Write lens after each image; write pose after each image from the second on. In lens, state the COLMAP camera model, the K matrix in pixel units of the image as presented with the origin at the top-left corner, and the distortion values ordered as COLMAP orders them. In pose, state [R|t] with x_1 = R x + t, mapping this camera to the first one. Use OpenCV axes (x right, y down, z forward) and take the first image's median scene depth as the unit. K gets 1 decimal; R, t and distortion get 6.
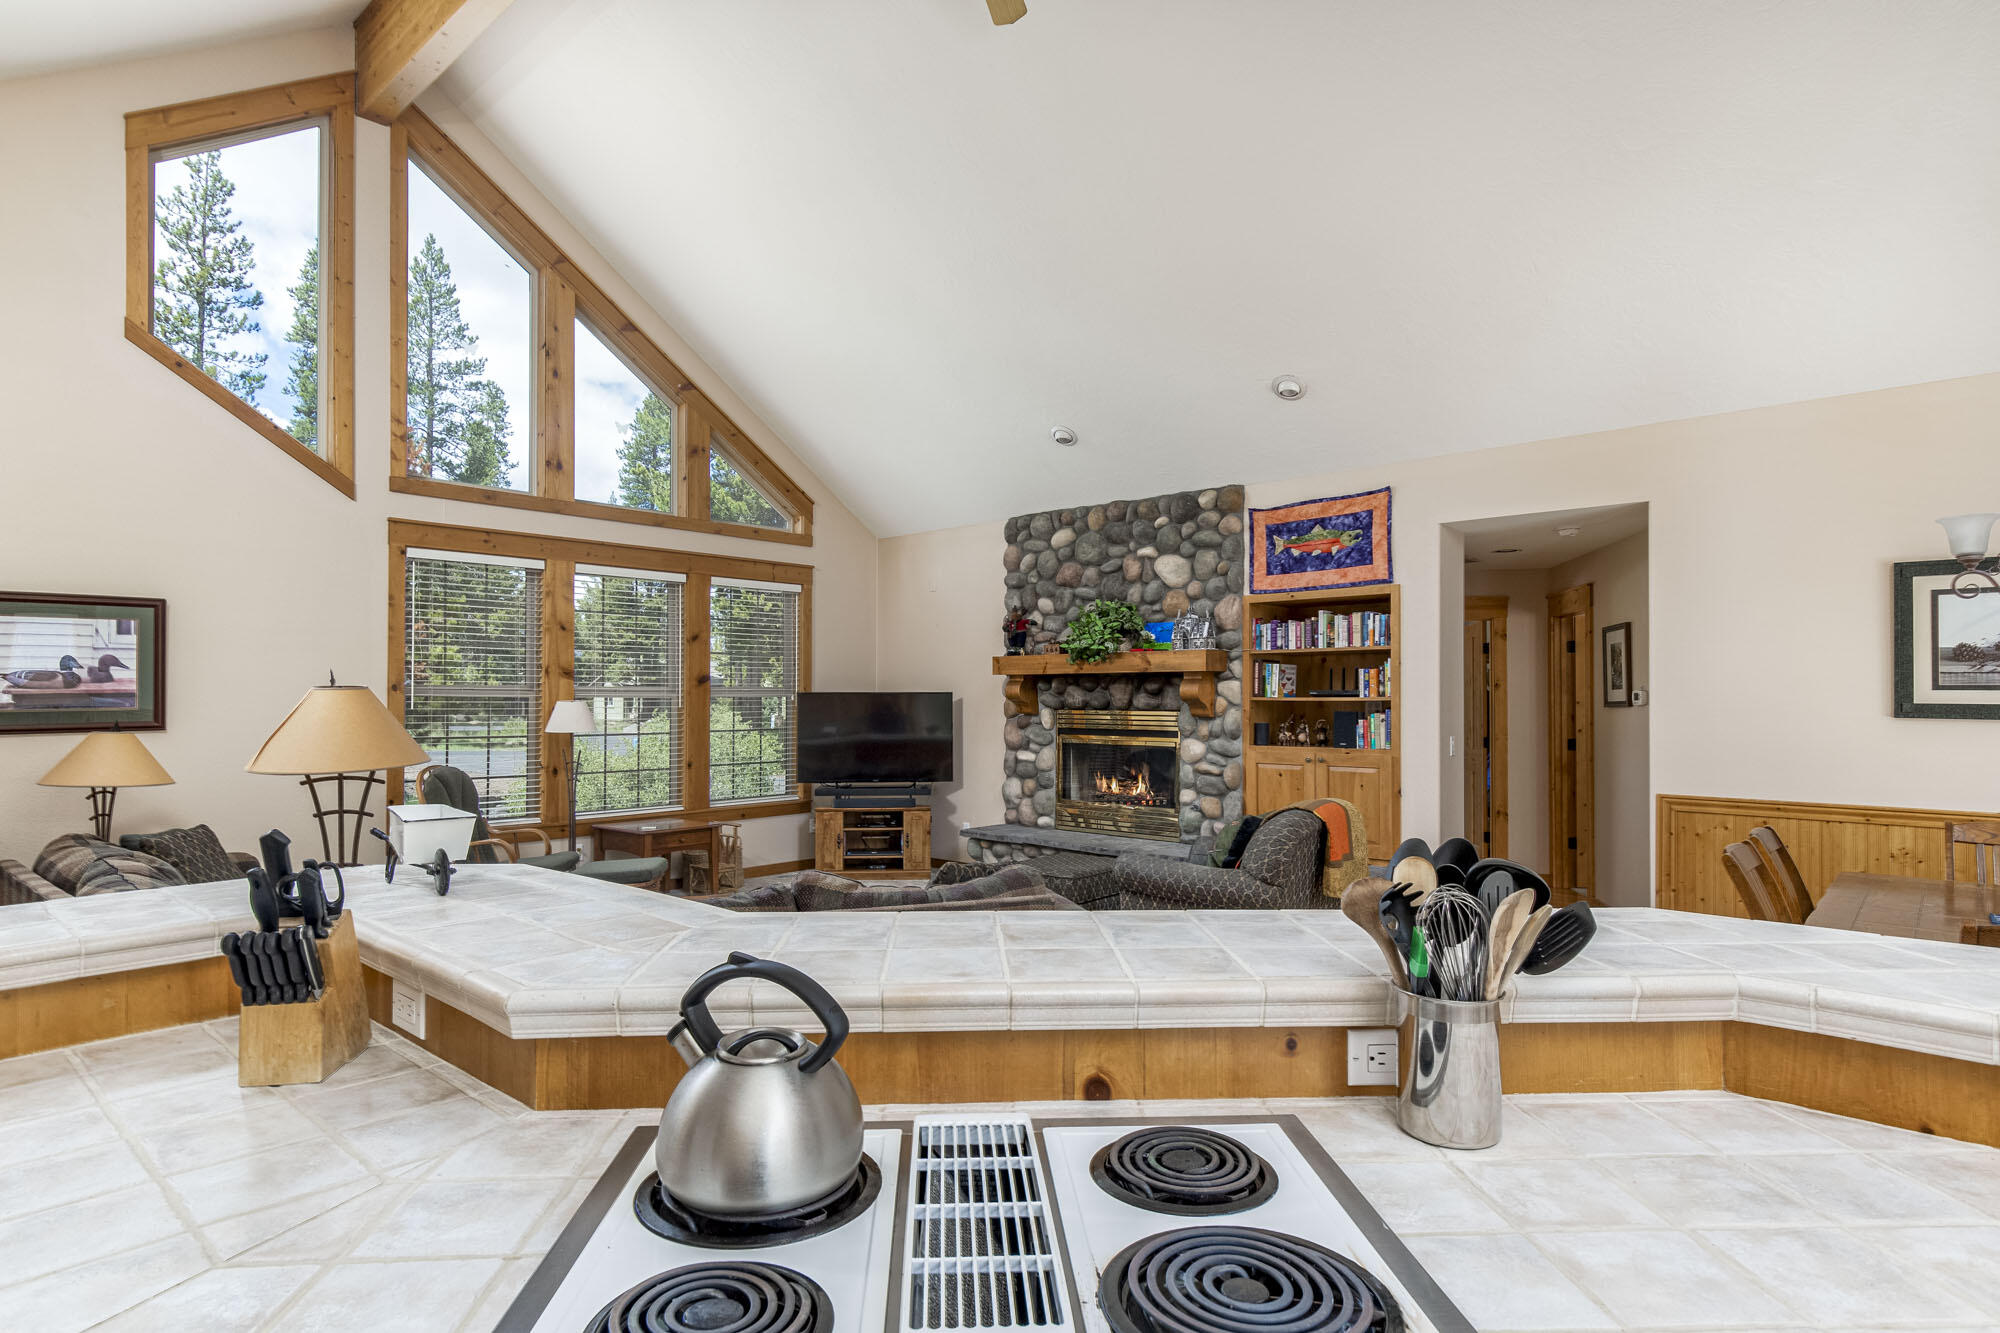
lens RADIAL K [[1069.0, 0, 1014.3], [0, 1069.0, 679.7], [0, 0, 1]] dist [0.003508, -0.001019]
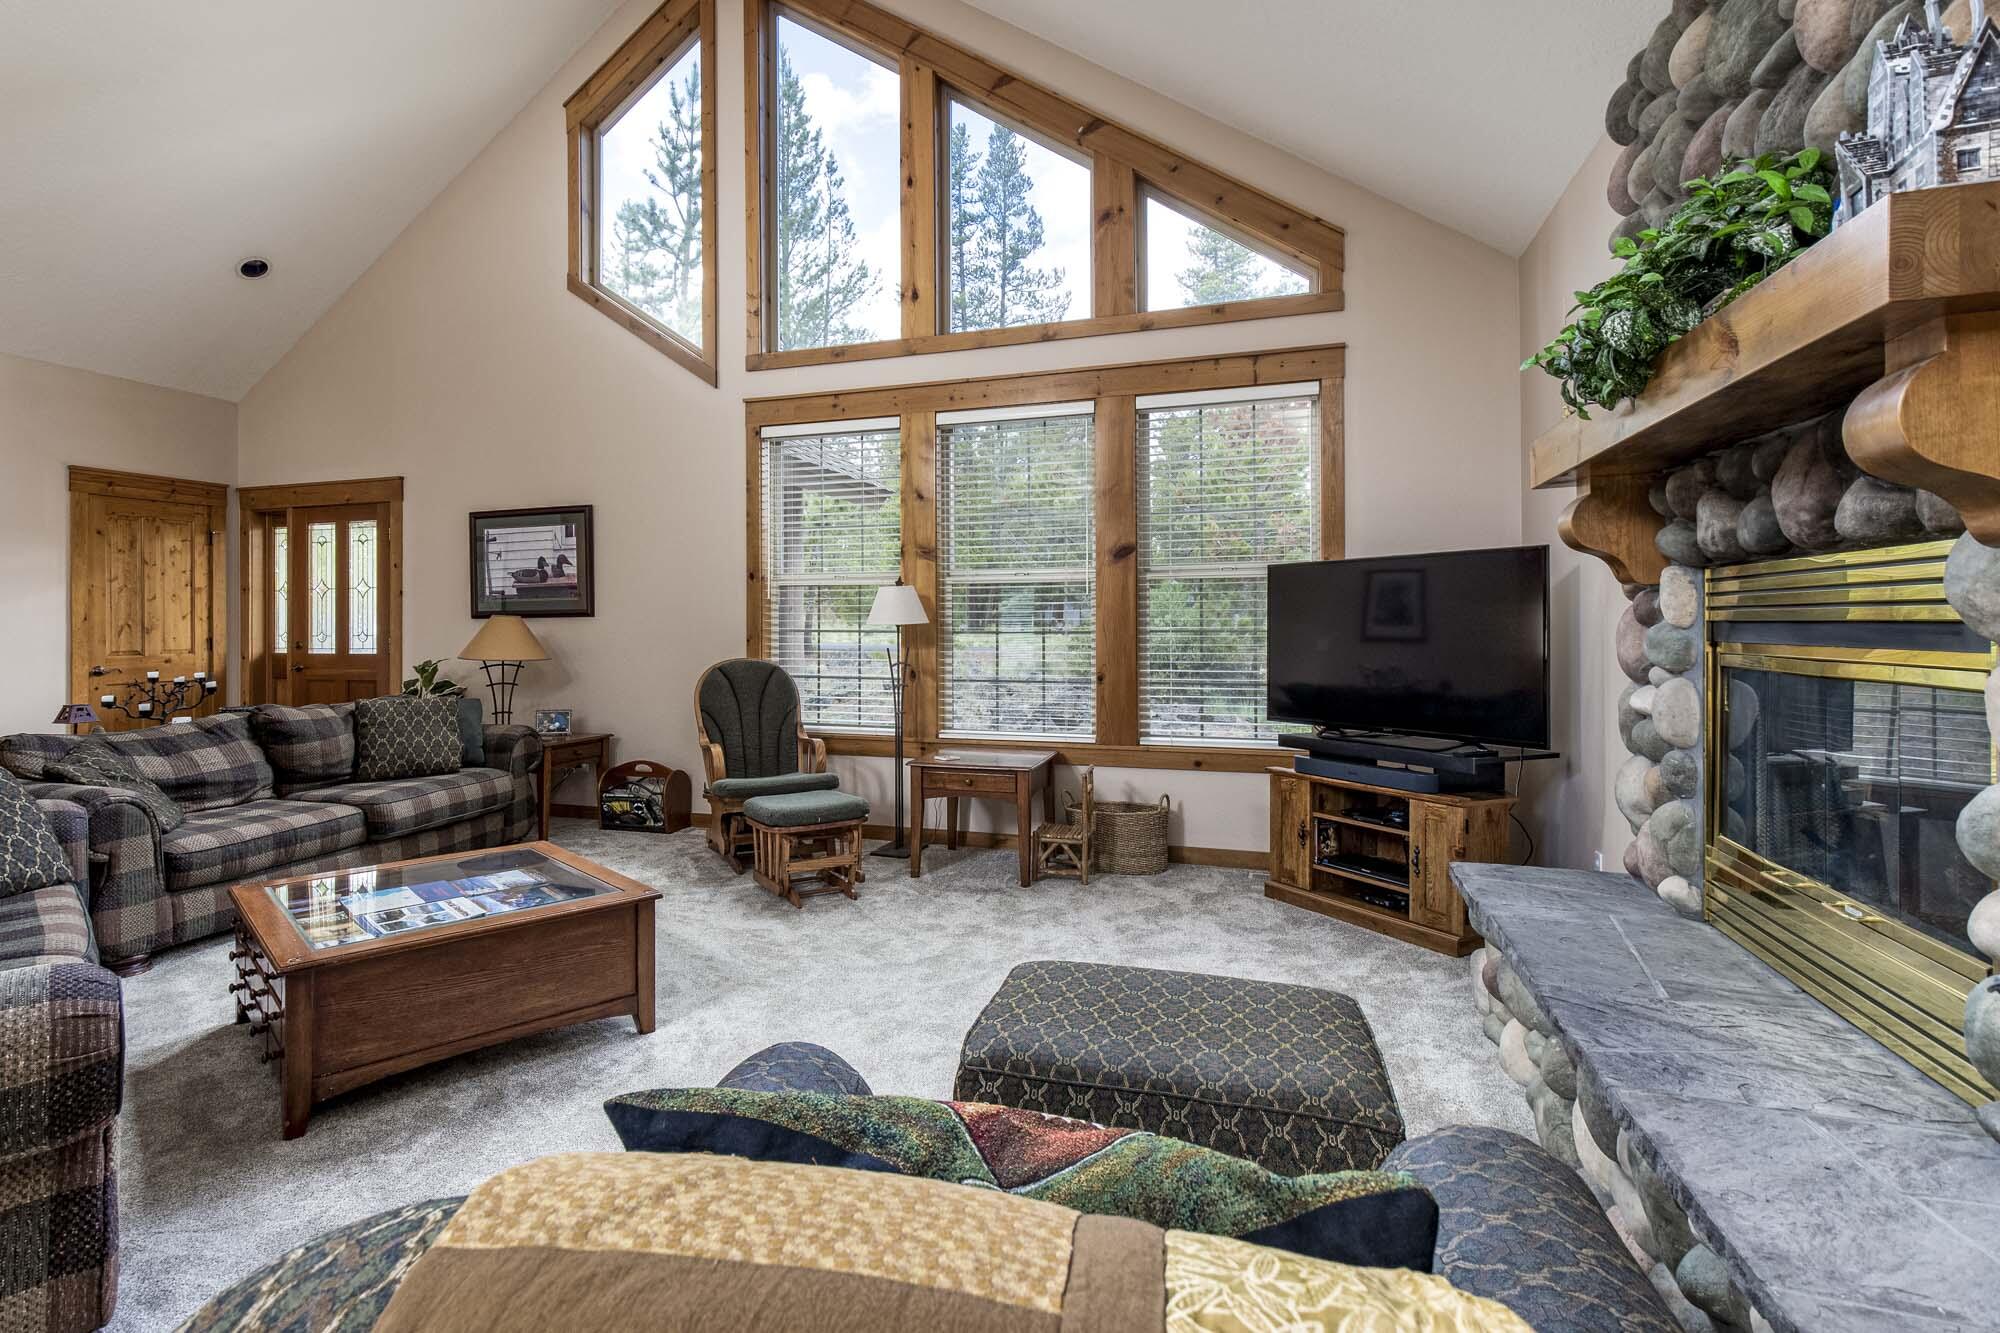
lens RADIAL K [[993.0, 0, 916.5], [0, 993.0, 614.4], [0, 0, 1]] dist [-0.003844, -0.002071]
pose [[0.367637, -0.011133, -0.929903, 0.262937], [0.019087, 0.999808, -0.004425, 0.043071], [0.929773, -0.016122, 0.367779, 0.717732]]
